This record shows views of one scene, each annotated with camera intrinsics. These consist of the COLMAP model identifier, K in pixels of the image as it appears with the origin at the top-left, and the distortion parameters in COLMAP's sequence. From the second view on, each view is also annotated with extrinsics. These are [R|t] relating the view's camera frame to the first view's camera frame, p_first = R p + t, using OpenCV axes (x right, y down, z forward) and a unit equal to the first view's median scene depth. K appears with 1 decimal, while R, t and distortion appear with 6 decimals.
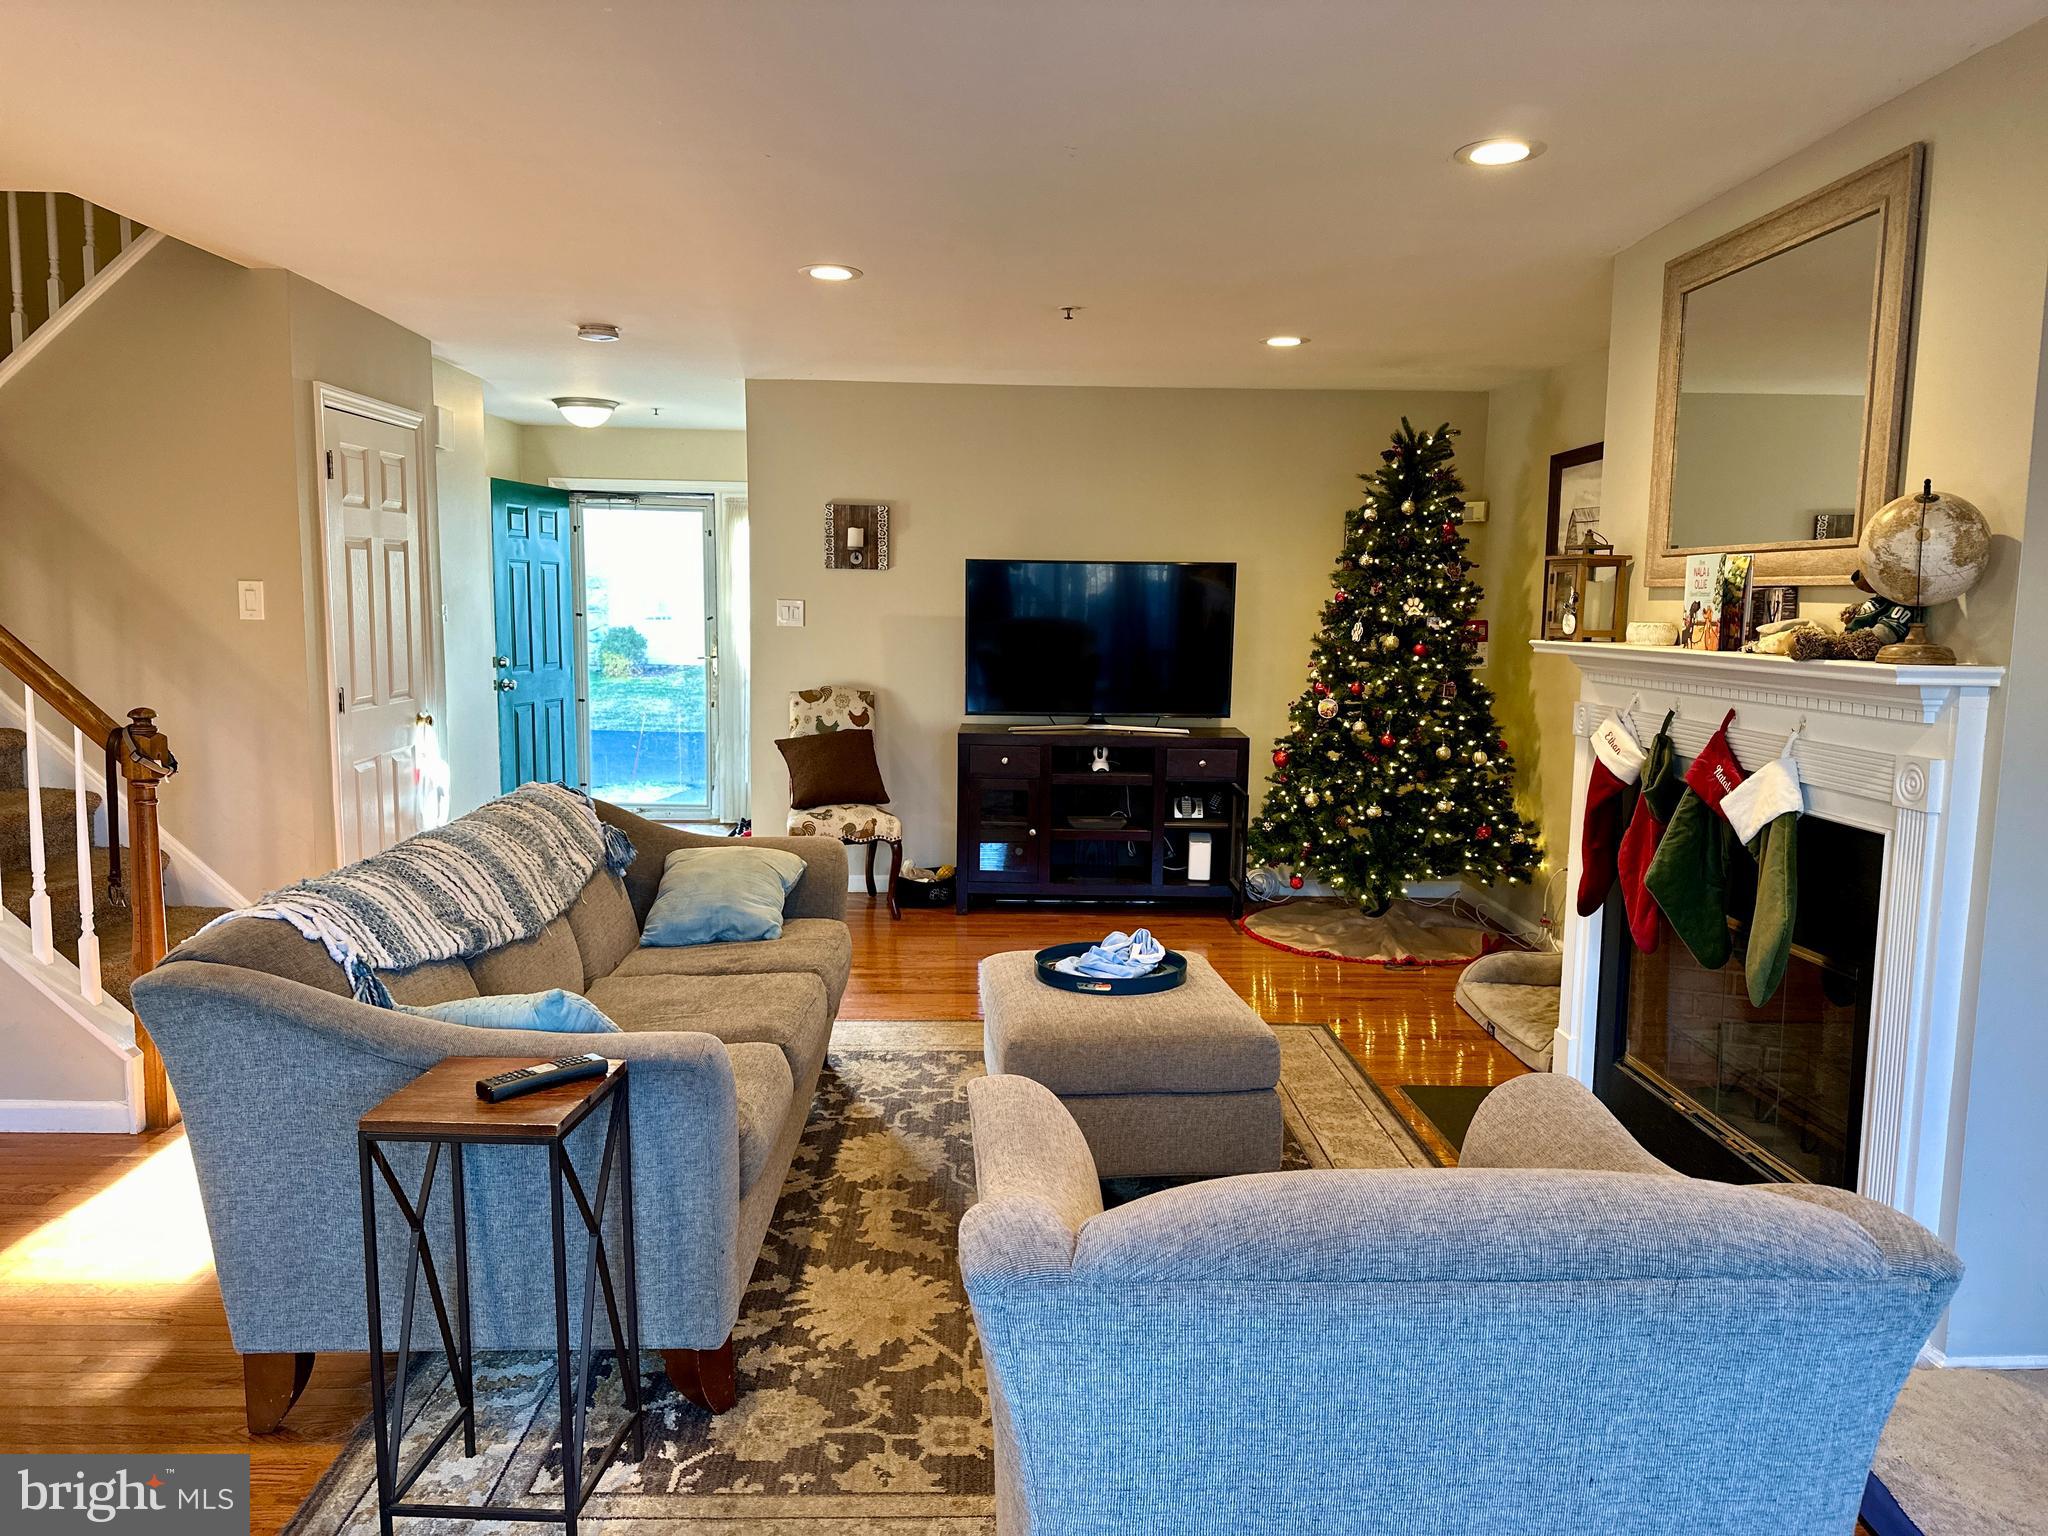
lens RADIAL K [[1427.9, 0, 1024.0], [0, 1427.9, 768.0], [0, 0, 1]] dist [0.144750, -0.183874]
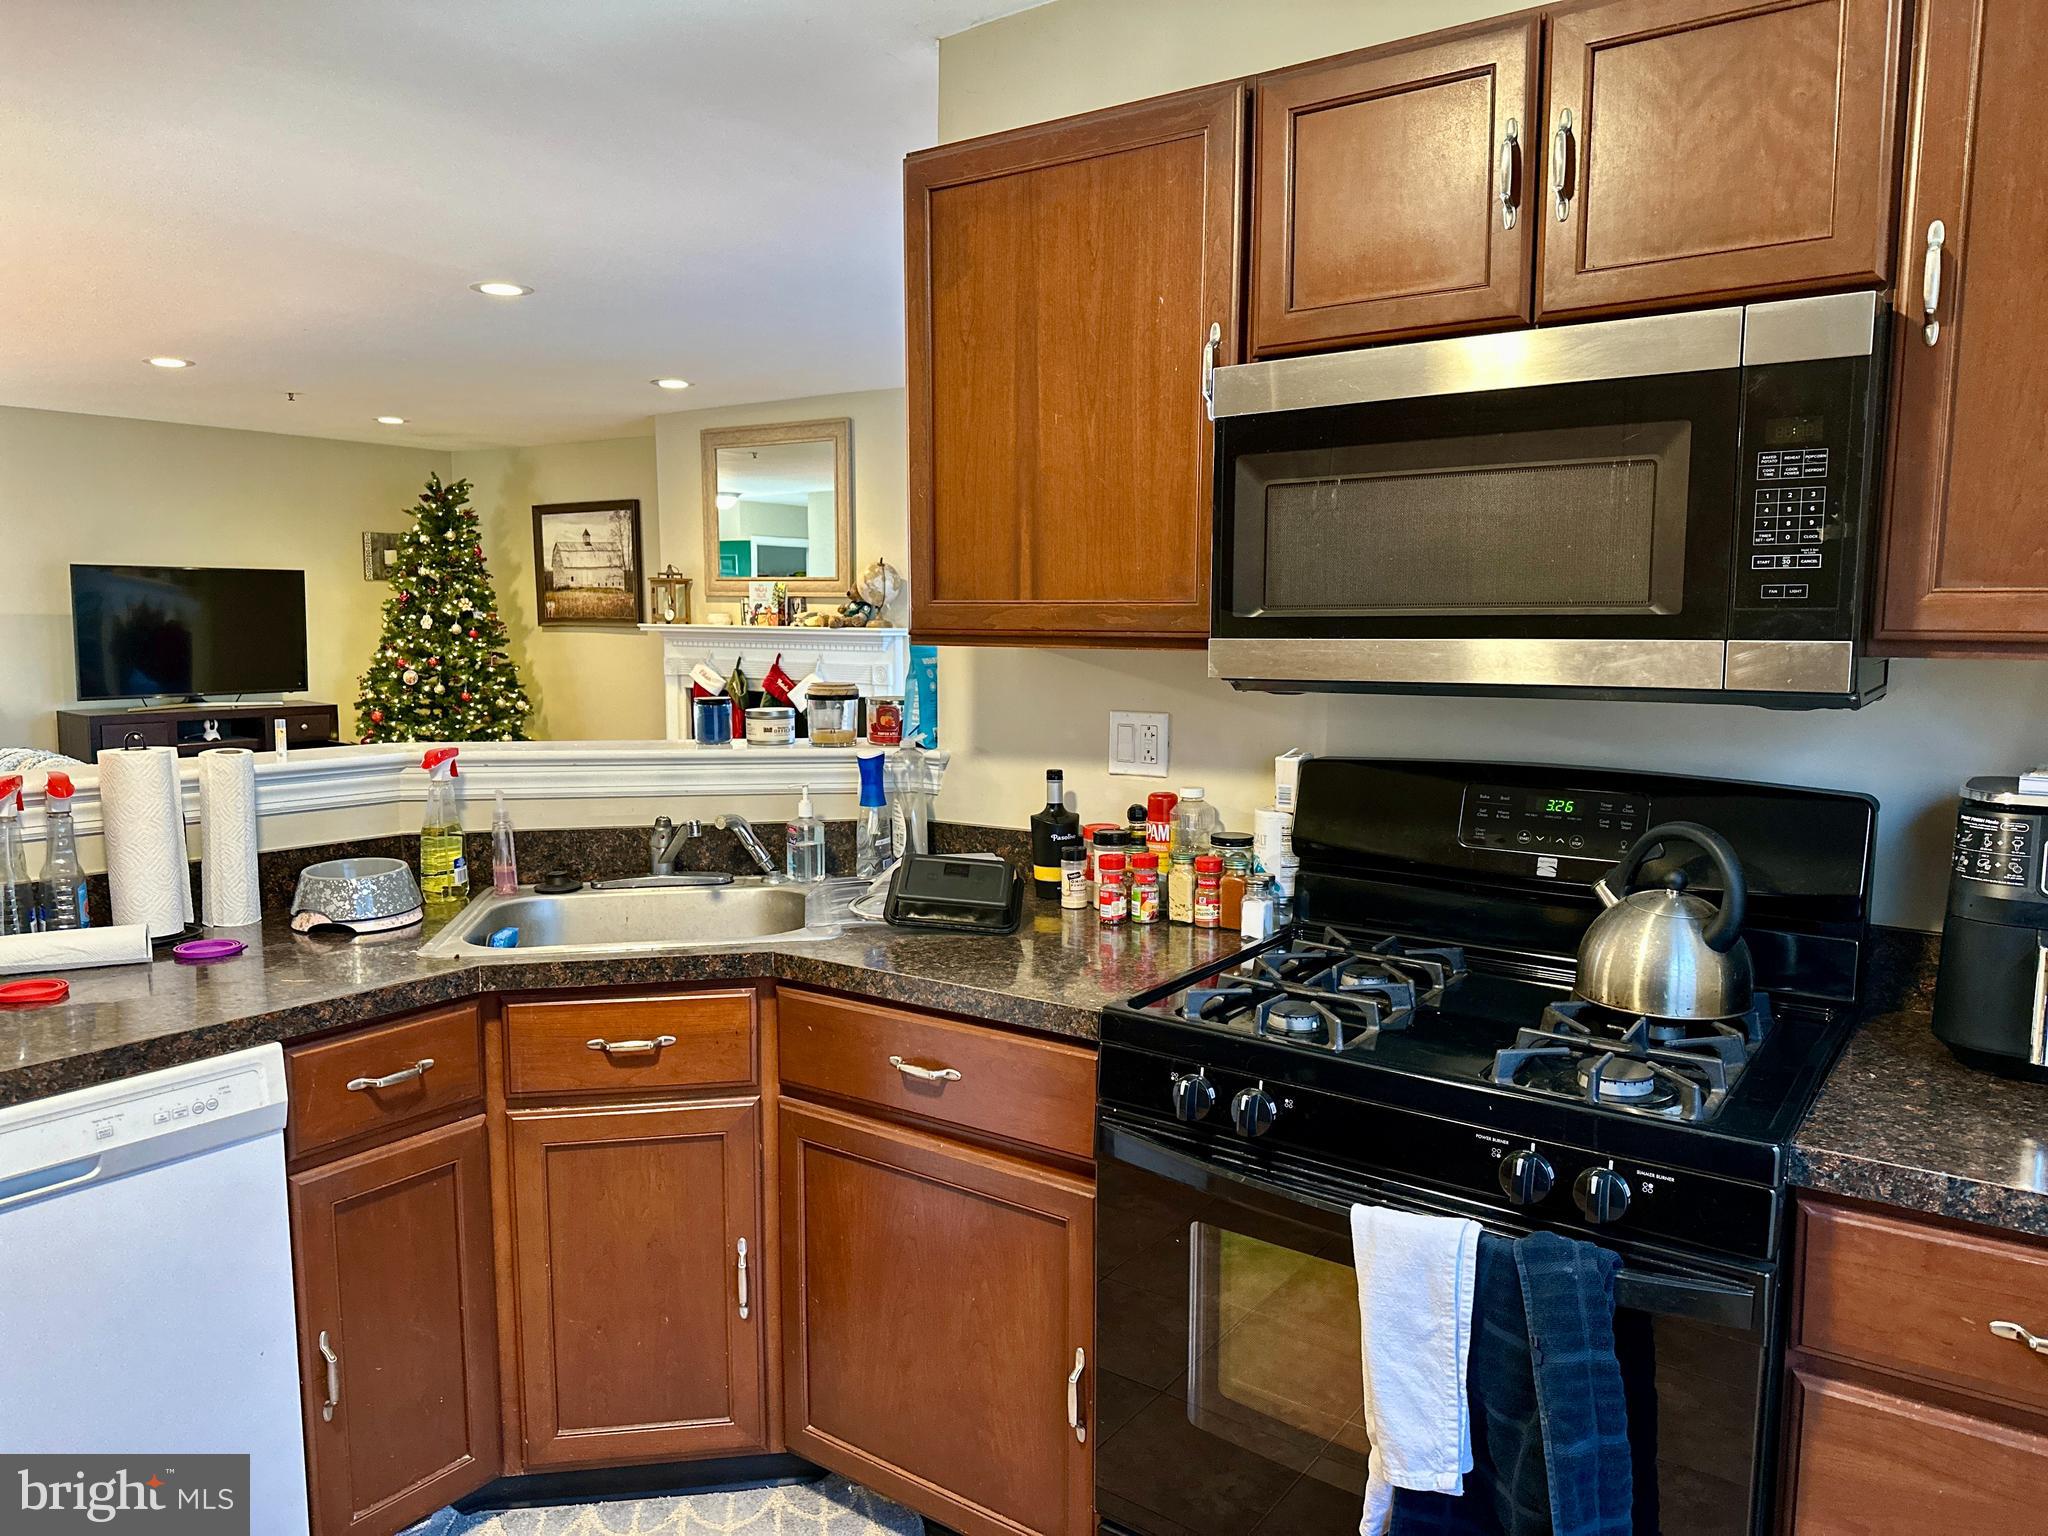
lens RADIAL K [[1421.2, 0, 1020.2], [0, 1421.2, 777.5], [0, 0, 1]] dist [0.134594, -0.187984]
pose [[0.605598, -0.106357, 0.788631, -0.538153], [0.097295, 0.993489, 0.059271, 0.028629], [-0.789801, 0.040835, 0.612003, -0.313641]]
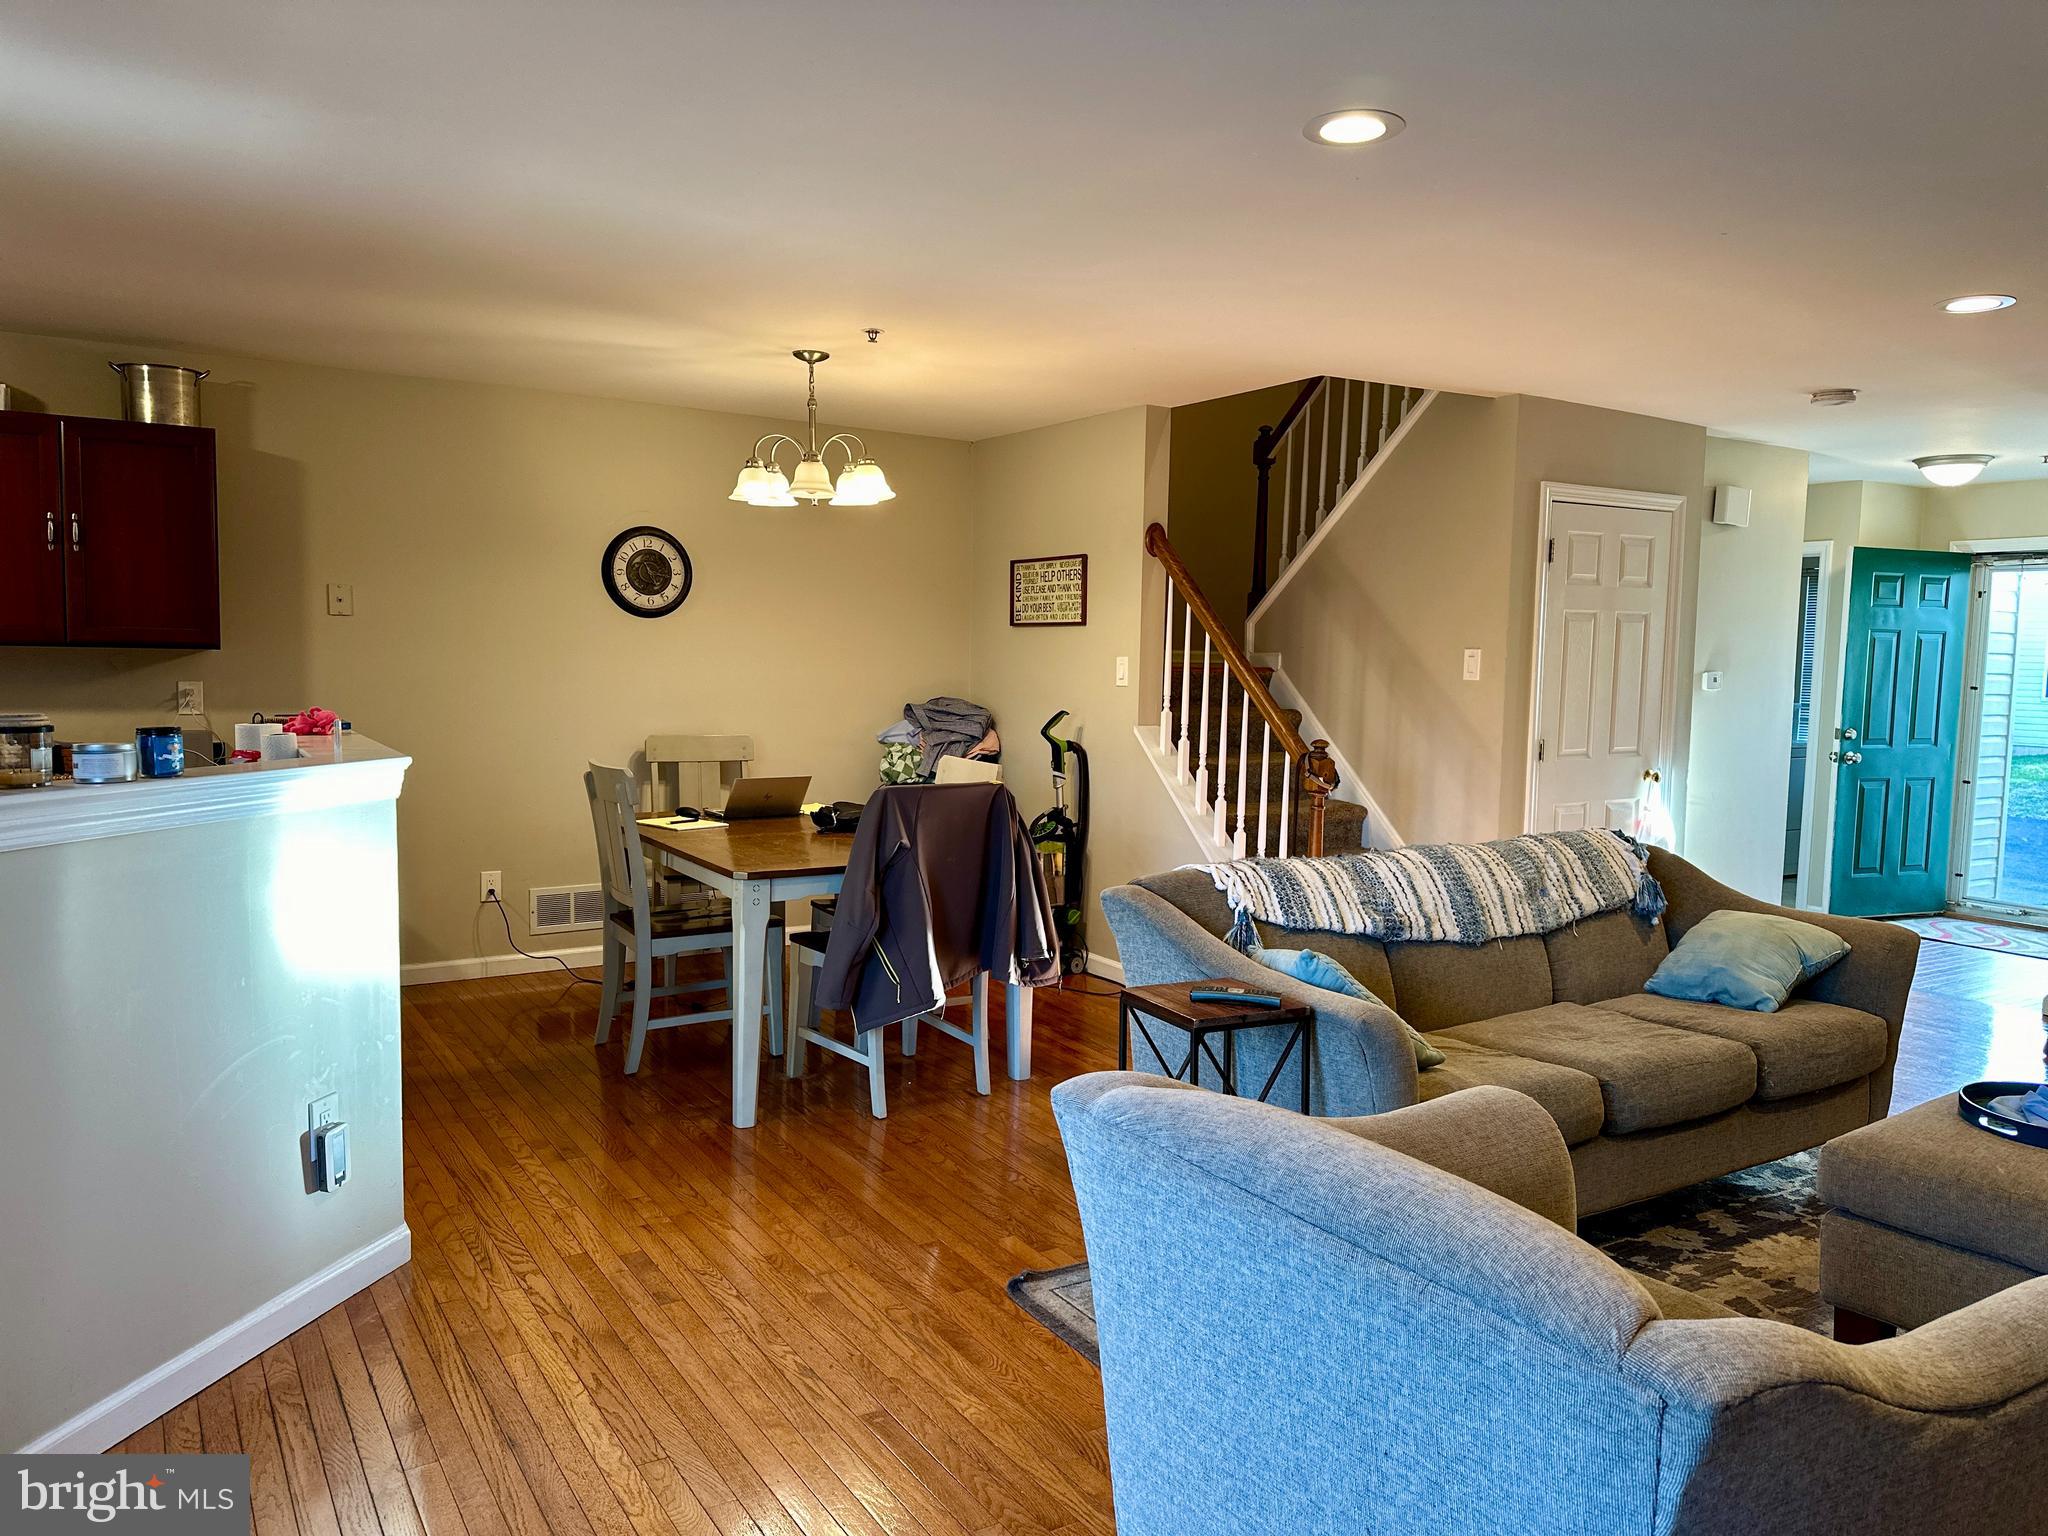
lens RADIAL K [[1421.2, 0, 1020.2], [0, 1421.2, 777.5], [0, 0, 1]] dist [0.134594, -0.187984]
pose [[0.501751, 0.073181, -0.861911, 0.261803], [-0.113614, 0.993358, 0.018202, 0.001457], [0.857518, 0.088792, 0.506733, 0.042976]]
